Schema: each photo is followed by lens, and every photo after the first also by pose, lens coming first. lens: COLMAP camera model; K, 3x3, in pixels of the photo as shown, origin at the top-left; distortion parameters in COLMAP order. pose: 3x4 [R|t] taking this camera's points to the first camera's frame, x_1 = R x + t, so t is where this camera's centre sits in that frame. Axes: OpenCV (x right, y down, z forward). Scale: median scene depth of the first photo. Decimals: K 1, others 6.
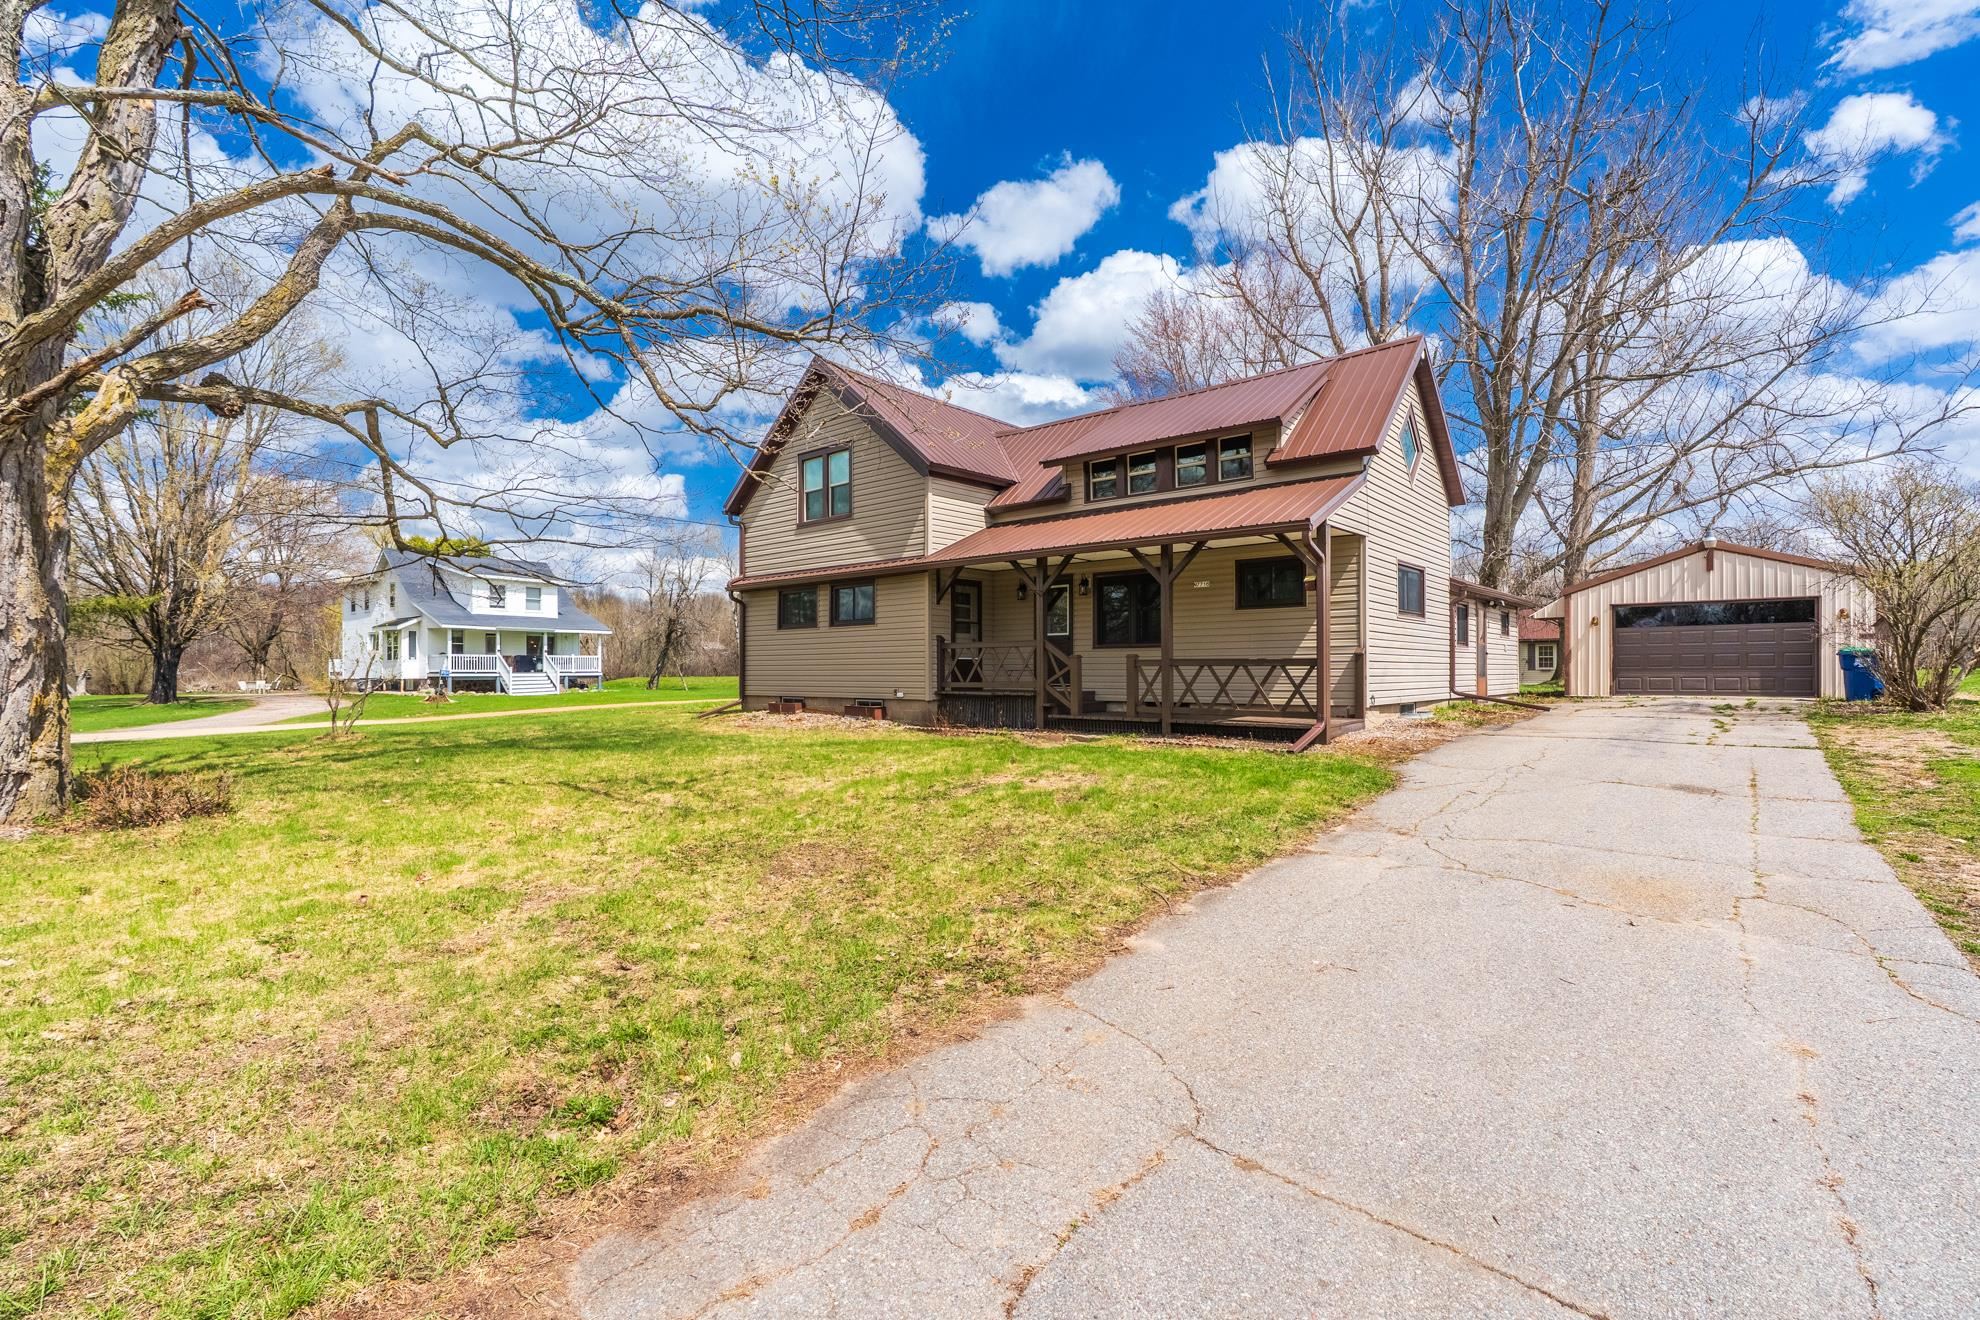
lens RADIAL K [[899.4, 0, 986.8], [0, 899.4, 673.8], [0, 0, 1]] dist [-0.002099, -0.000332]
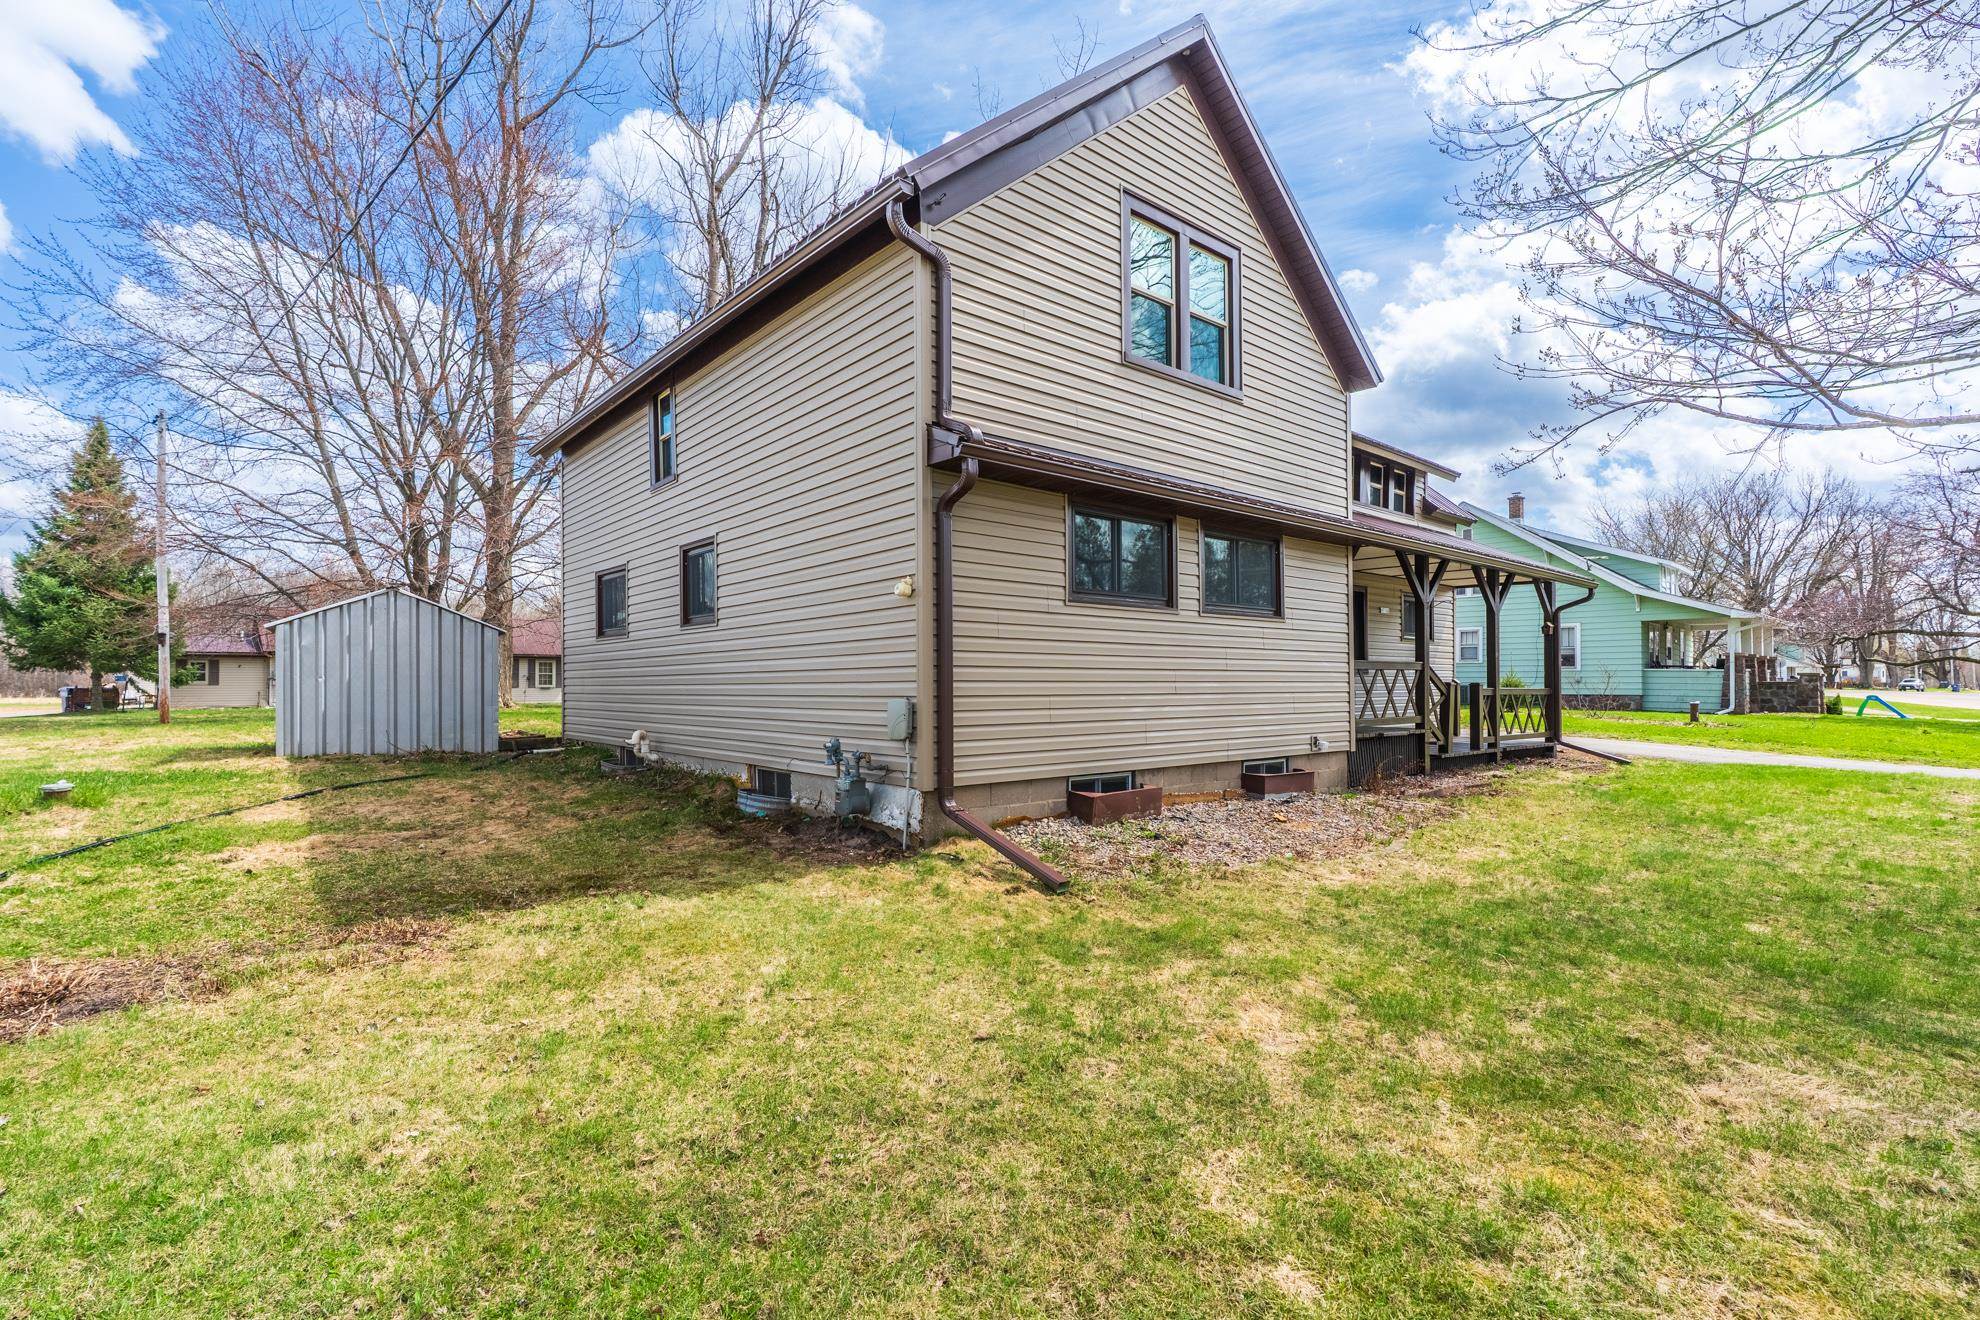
lens RADIAL K [[899.4, 0, 986.8], [0, 899.4, 673.8], [0, 0, 1]] dist [-0.002099, -0.000332]
pose [[0.152352, 0.012803, 0.988243, -0.646800], [0.002081, 0.999910, -0.013275, -0.014470], [-0.988324, 0.004079, 0.152312, 1.035269]]
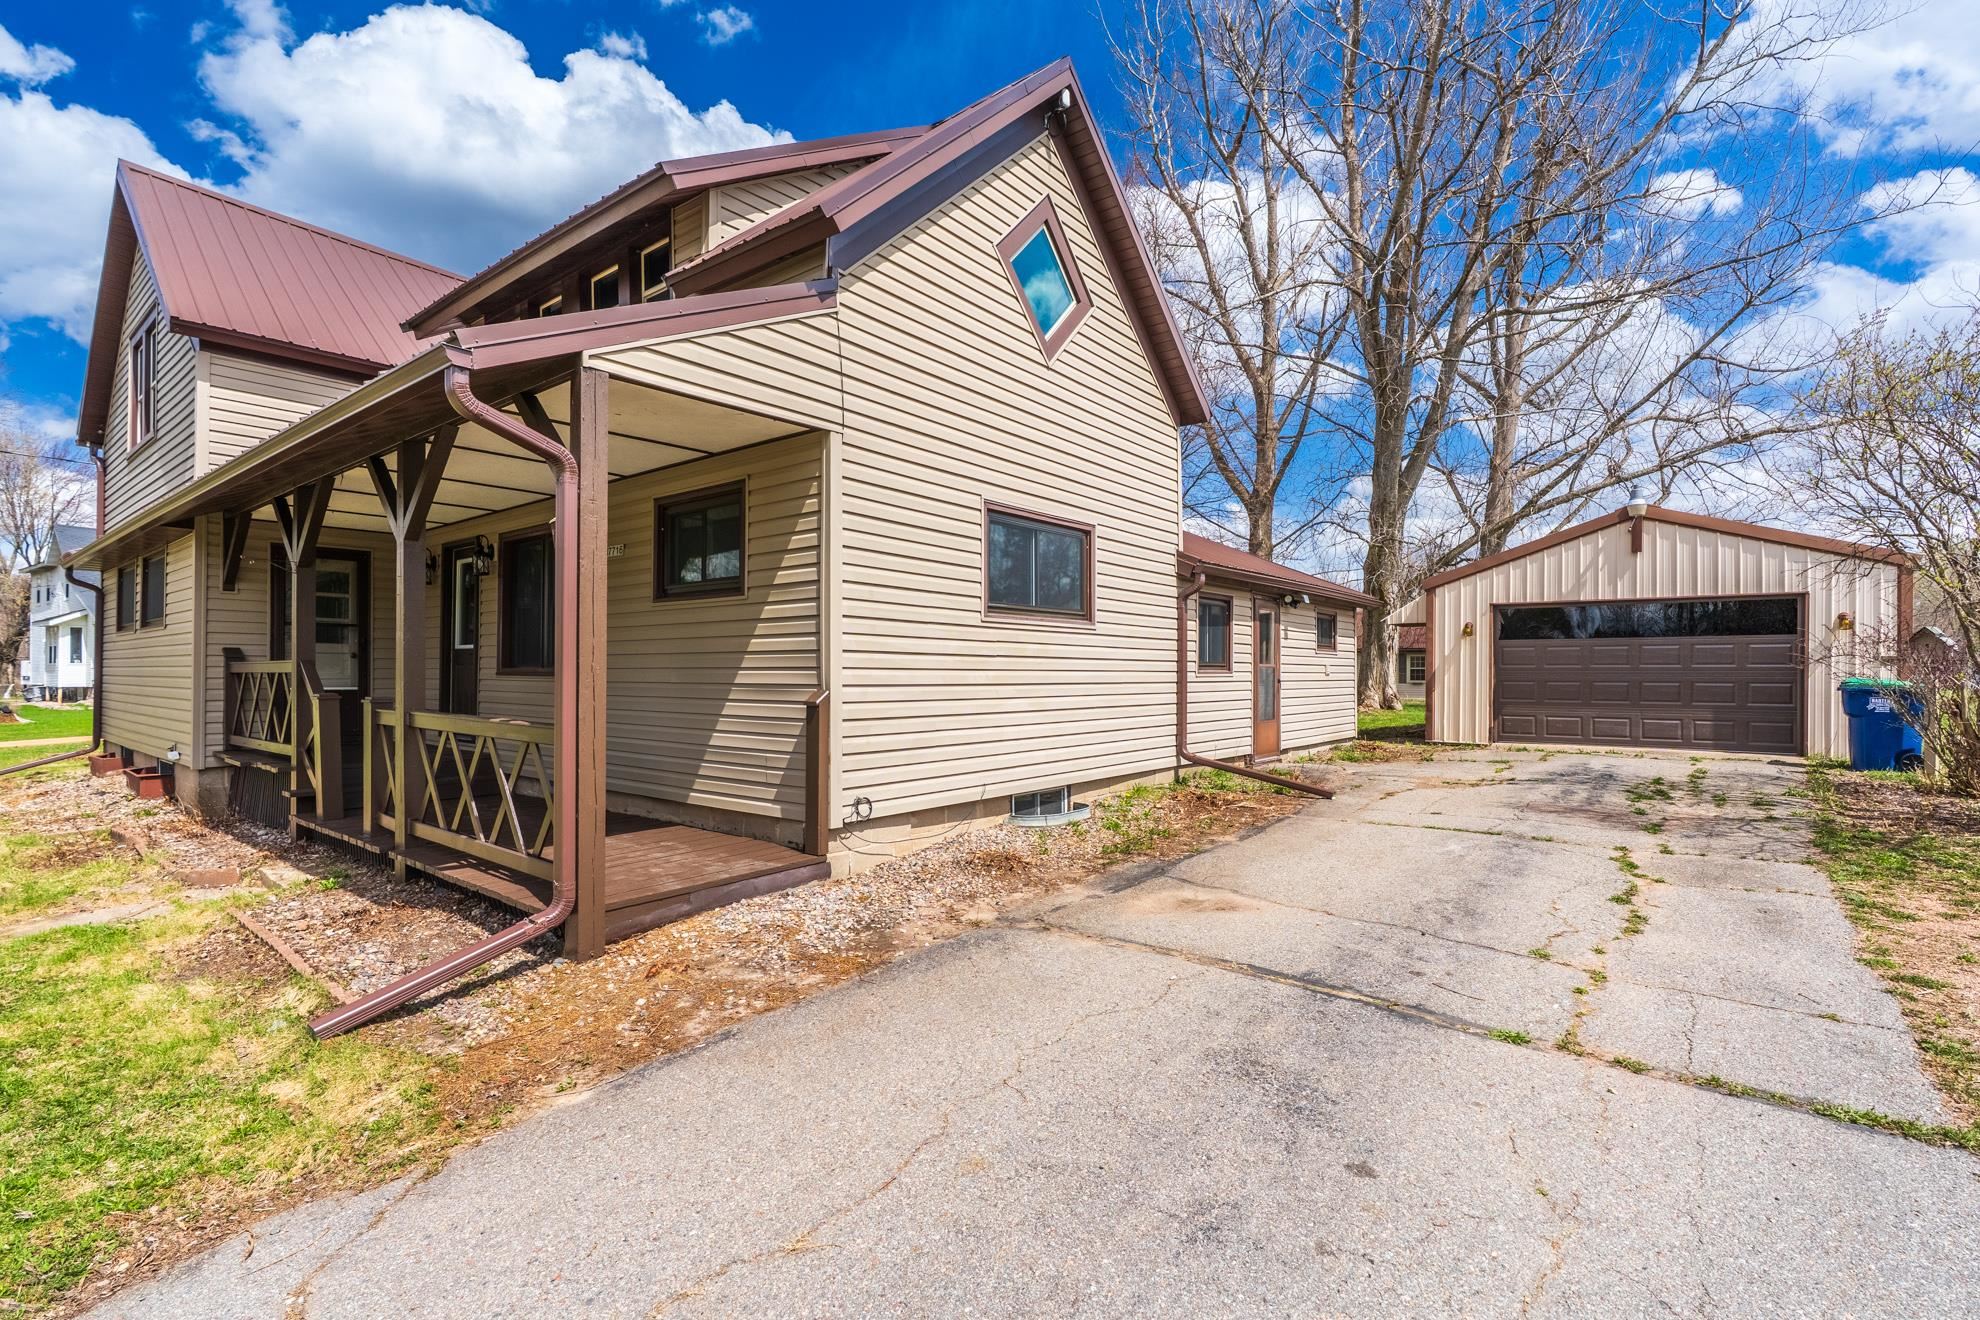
lens RADIAL K [[899.4, 0, 986.8], [0, 899.4, 673.8], [0, 0, 1]] dist [-0.002099, -0.000332]
pose [[0.999340, 0.006530, 0.035735, 0.342957], [-0.006497, 0.999978, -0.001019, -0.026223], [-0.035741, 0.000786, 0.999361, 0.403512]]
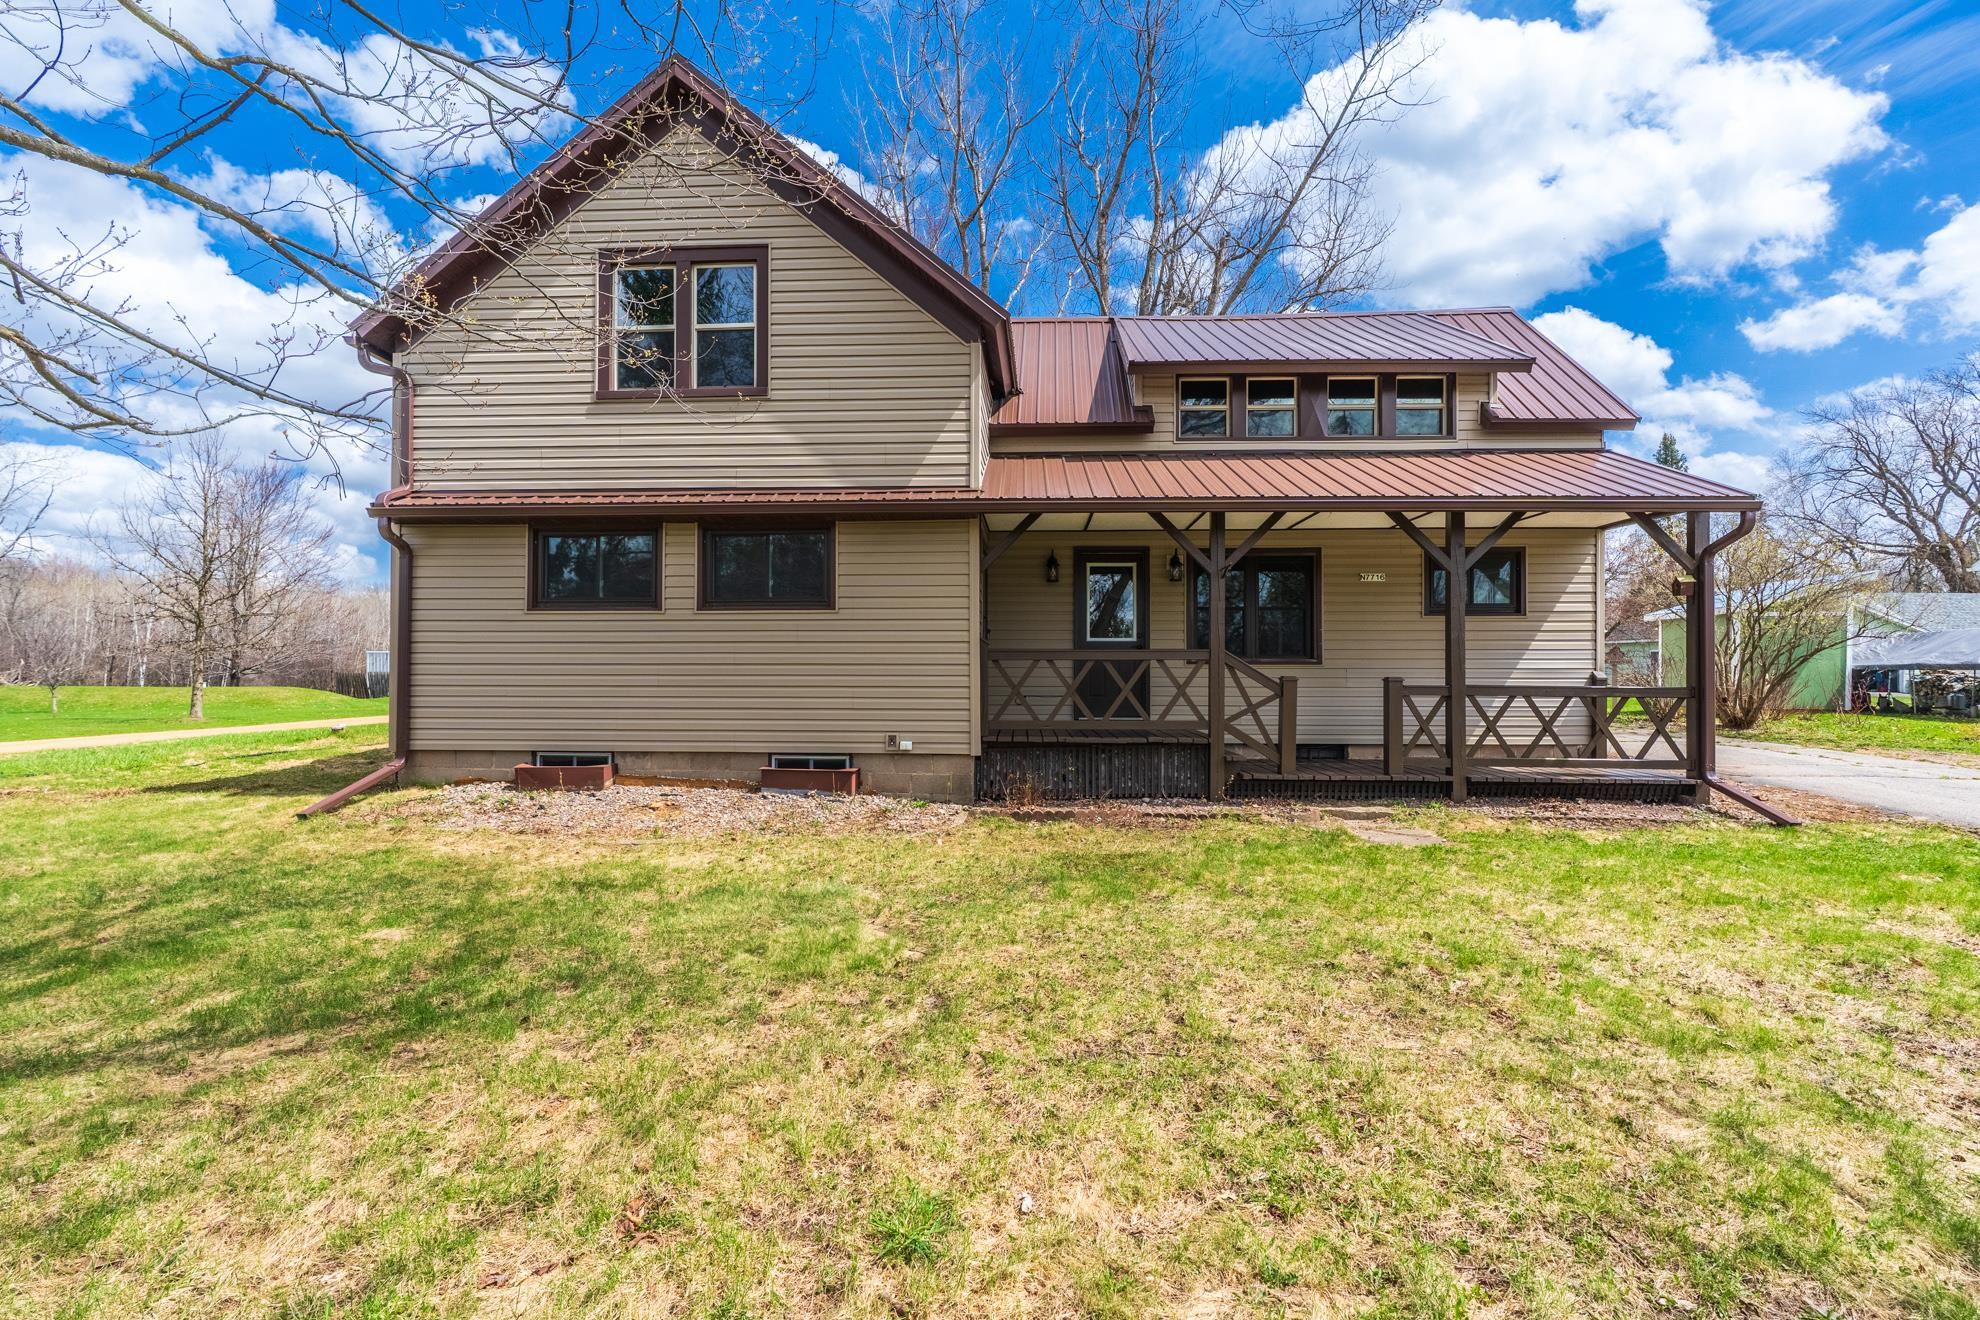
lens RADIAL K [[899.4, 0, 986.8], [0, 899.4, 673.8], [0, 0, 1]] dist [-0.002099, -0.000332]
pose [[0.780093, 0.004458, 0.625648, -0.359405], [-0.002794, 0.999989, -0.003641, -0.015578], [-0.625658, 0.001093, 0.780097, 0.512855]]
